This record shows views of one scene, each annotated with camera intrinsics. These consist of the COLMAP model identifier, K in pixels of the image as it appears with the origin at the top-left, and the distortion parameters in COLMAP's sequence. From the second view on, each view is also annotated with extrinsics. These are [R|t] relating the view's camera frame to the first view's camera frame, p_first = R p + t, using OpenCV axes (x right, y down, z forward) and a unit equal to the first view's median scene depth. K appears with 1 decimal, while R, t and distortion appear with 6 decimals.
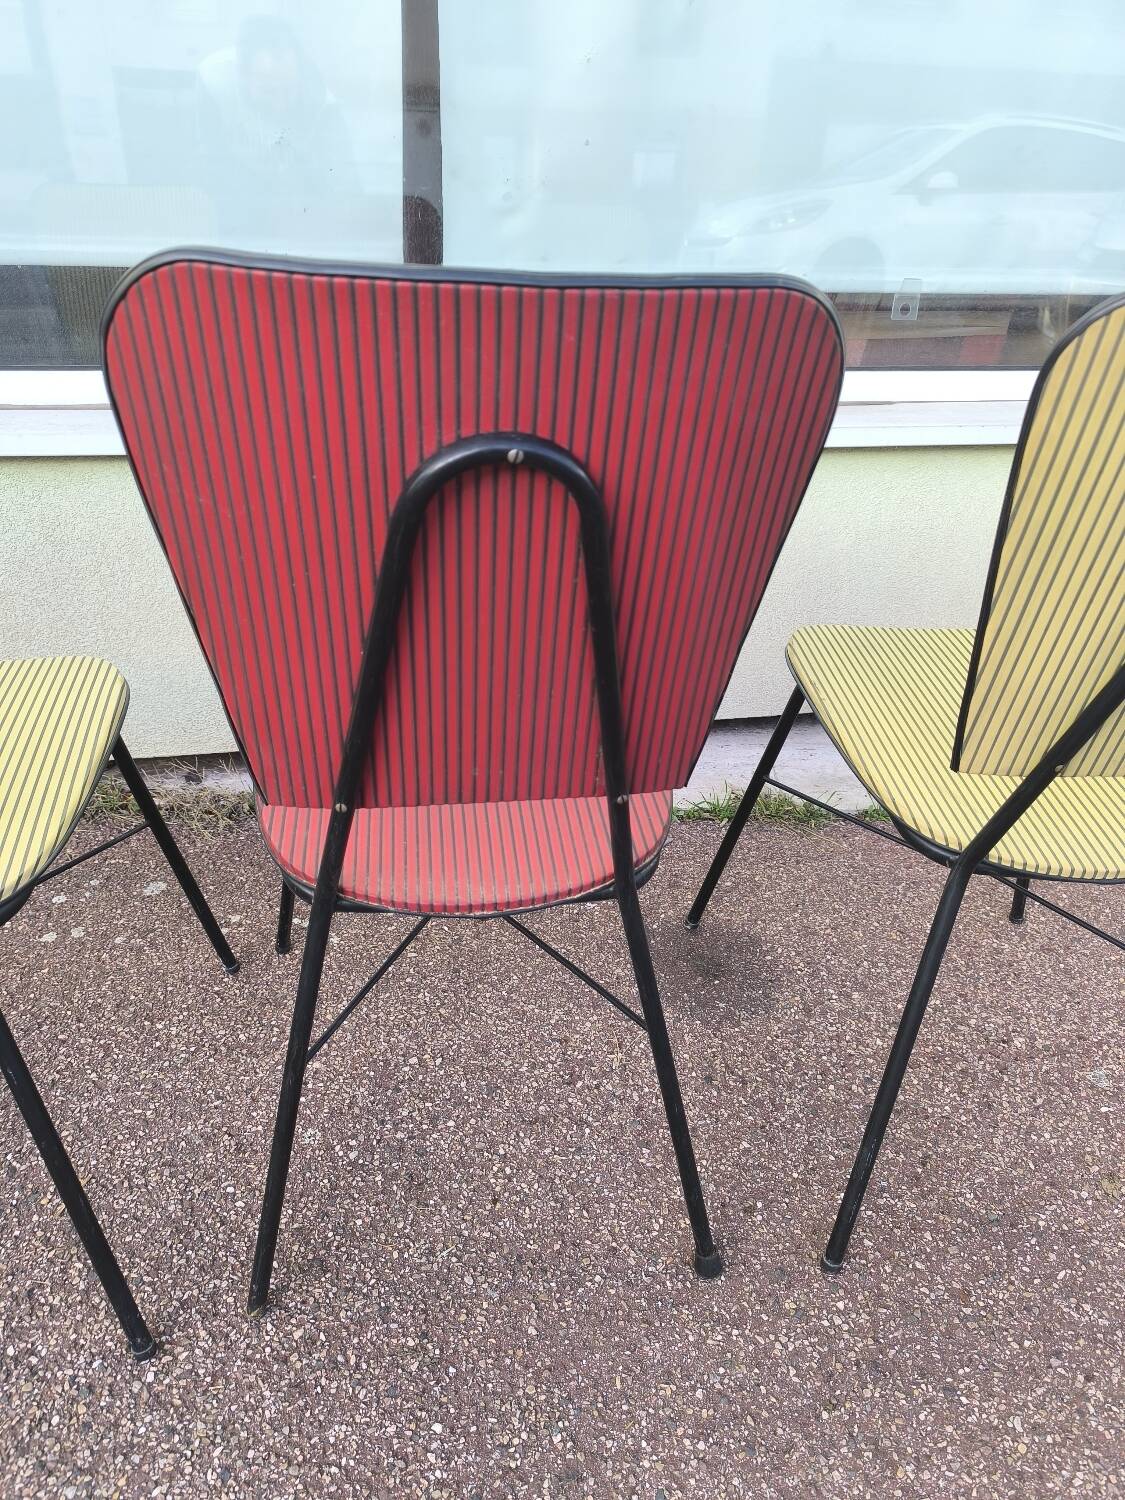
lens RADIAL K [[1026.5, 0, 550.3], [0, 1026.5, 747.9], [0, 0, 1]] dist [0.017584, -0.026891]
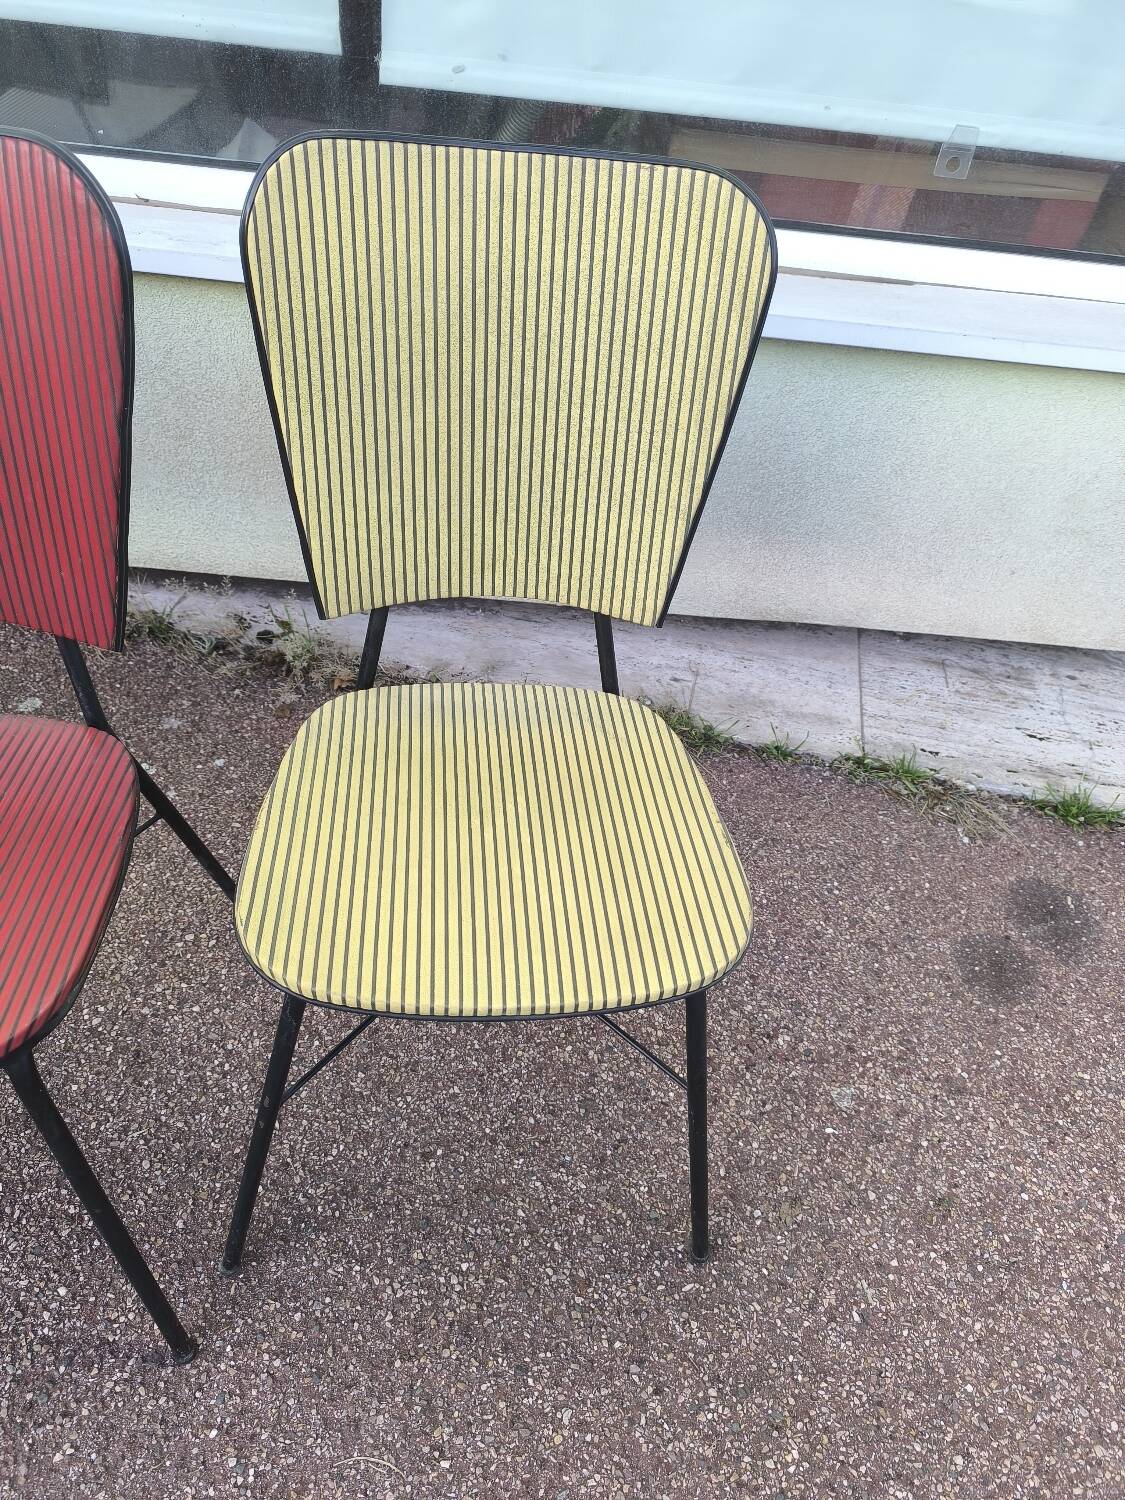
lens RADIAL K [[1026.5, 0, 561.0], [0, 1026.5, 748.3], [0, 0, 1]] dist [0.017584, -0.026891]
pose [[0.976082, 0.190645, -0.104490, 0.389579], [-0.158141, 0.952438, 0.260486, -0.269705], [0.149180, -0.237731, 0.959807, 0.111590]]
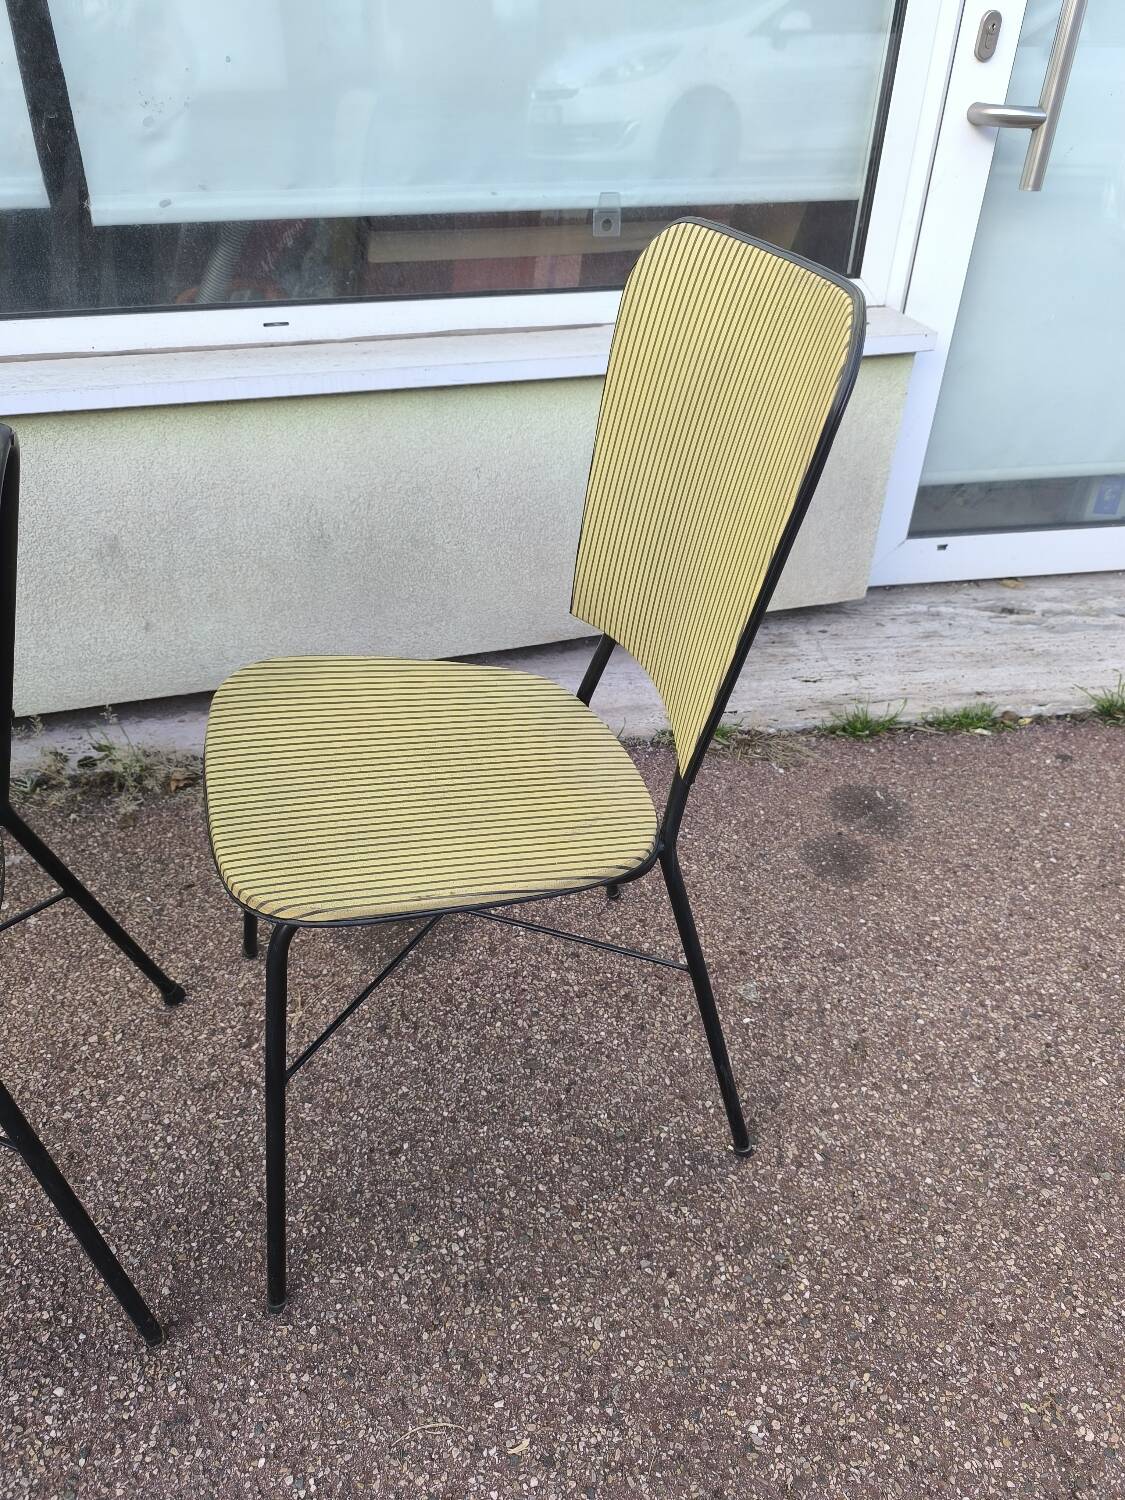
lens RADIAL K [[1026.5, 0, 568.2], [0, 1026.5, 758.3], [0, 0, 1]] dist [0.017584, -0.026891]
pose [[0.993474, -0.074778, 0.086124, 0.338442], [0.063611, 0.990013, 0.125808, -0.091271], [-0.094671, -0.119508, 0.988309, -0.036669]]
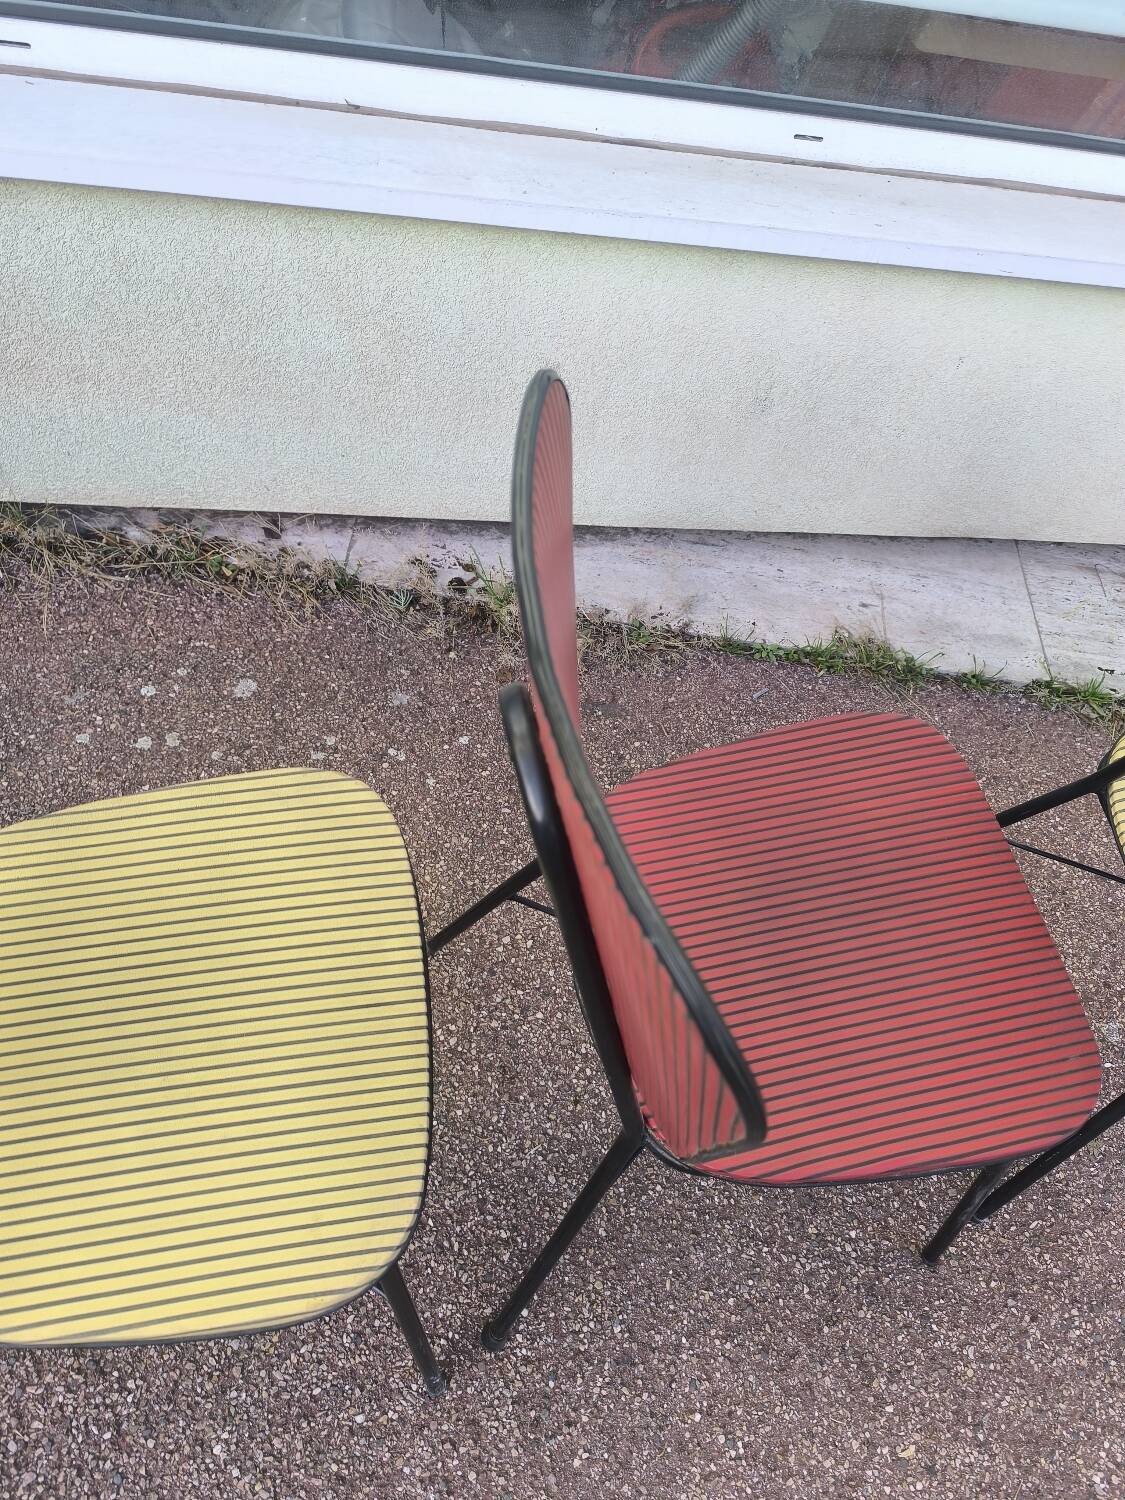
lens RADIAL K [[1026.5, 0, 561.6], [0, 1026.5, 732.5], [0, 0, 1]] dist [0.017584, -0.026891]
pose [[0.987219, 0.146852, 0.061915, -0.217797], [-0.159053, 0.883306, 0.440991, -0.458799], [0.010071, -0.445202, 0.895373, 0.175588]]
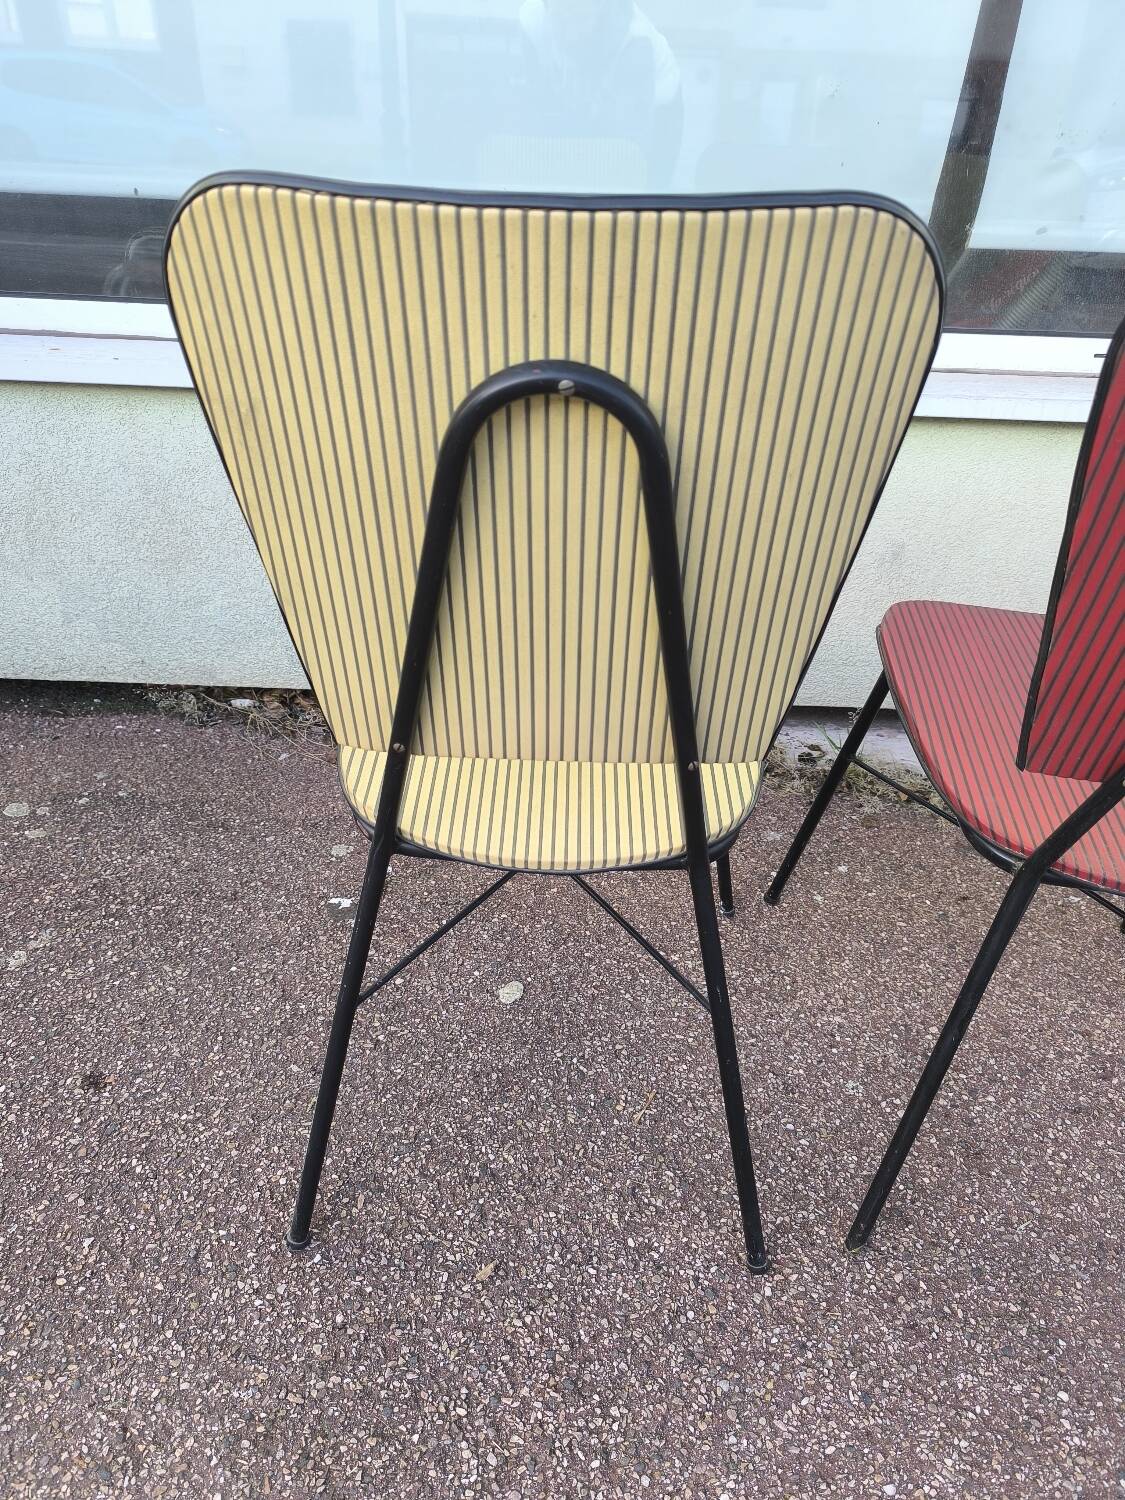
lens RADIAL K [[1026.5, 0, 546.8], [0, 1026.5, 747.9], [0, 0, 1]] dist [0.017584, -0.026891]
pose [[0.977994, 0.107959, -0.178528, -0.440705], [-0.101067, 0.993755, 0.047283, 0.026460], [0.182518, -0.028199, 0.982798, -0.061180]]
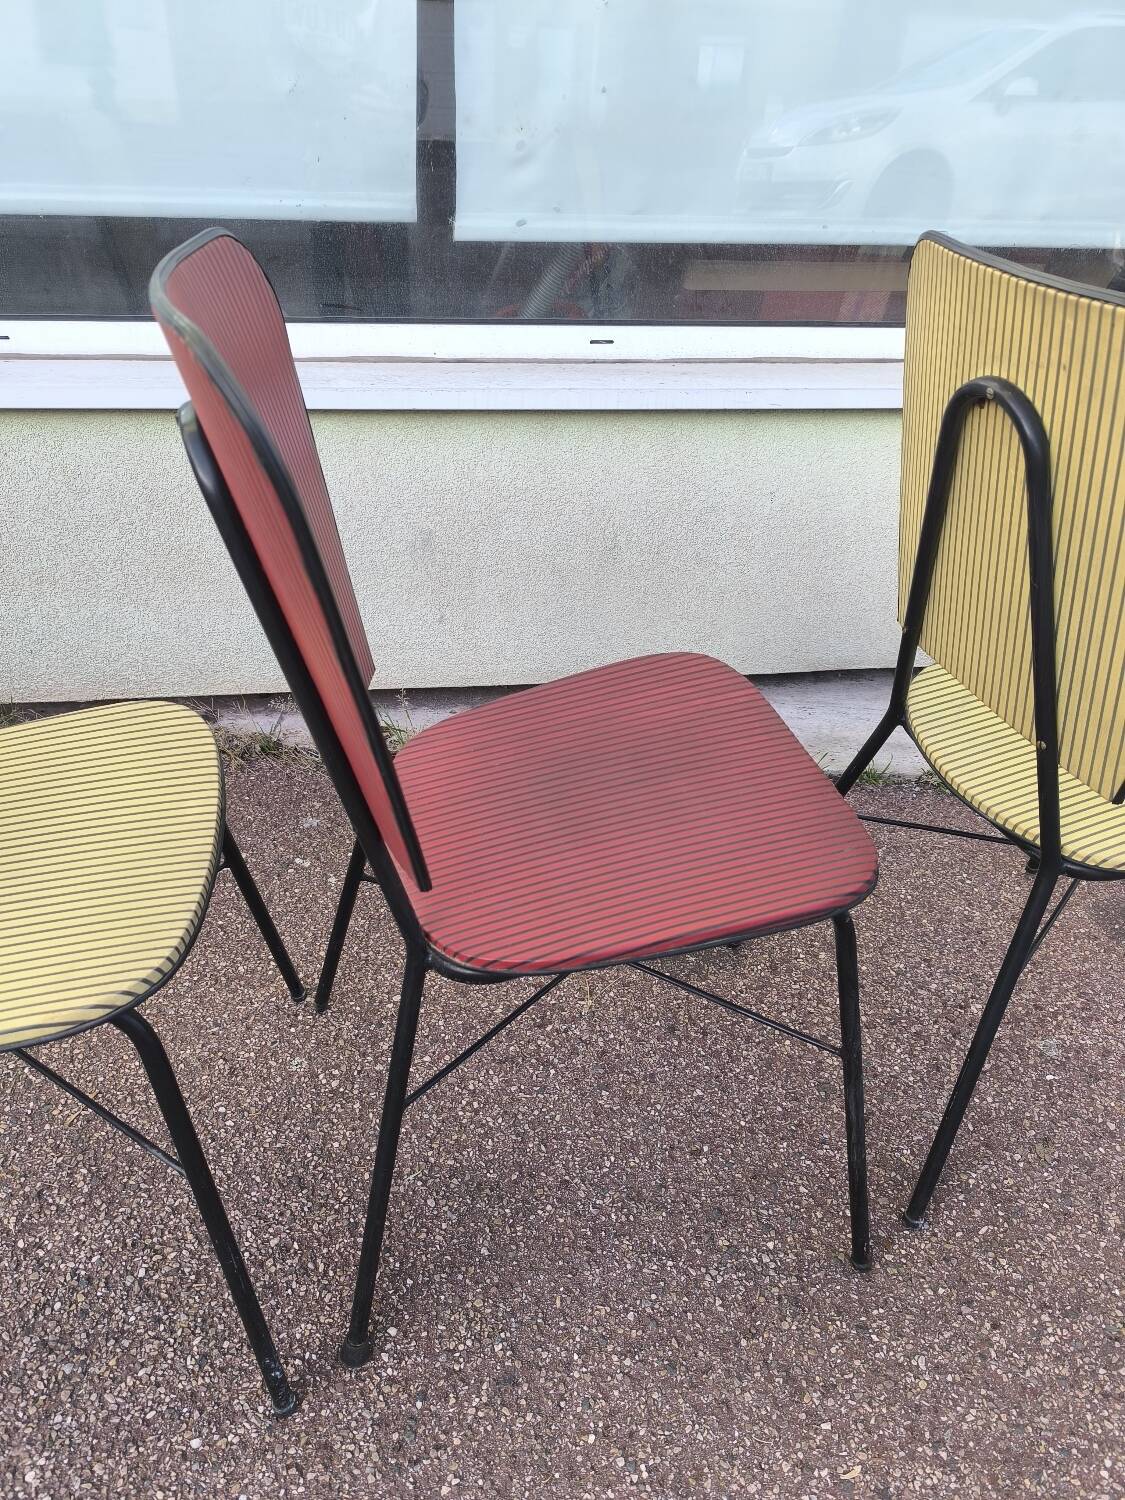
lens RADIAL K [[1026.5, 0, 540.8], [0, 1026.5, 745.7], [0, 0, 1]] dist [0.017584, -0.026891]
pose [[0.998243, 0.036875, -0.046389, 0.071236], [-0.033244, 0.996497, 0.076734, -0.058086], [0.049056, -0.075057, 0.995972, -0.052345]]
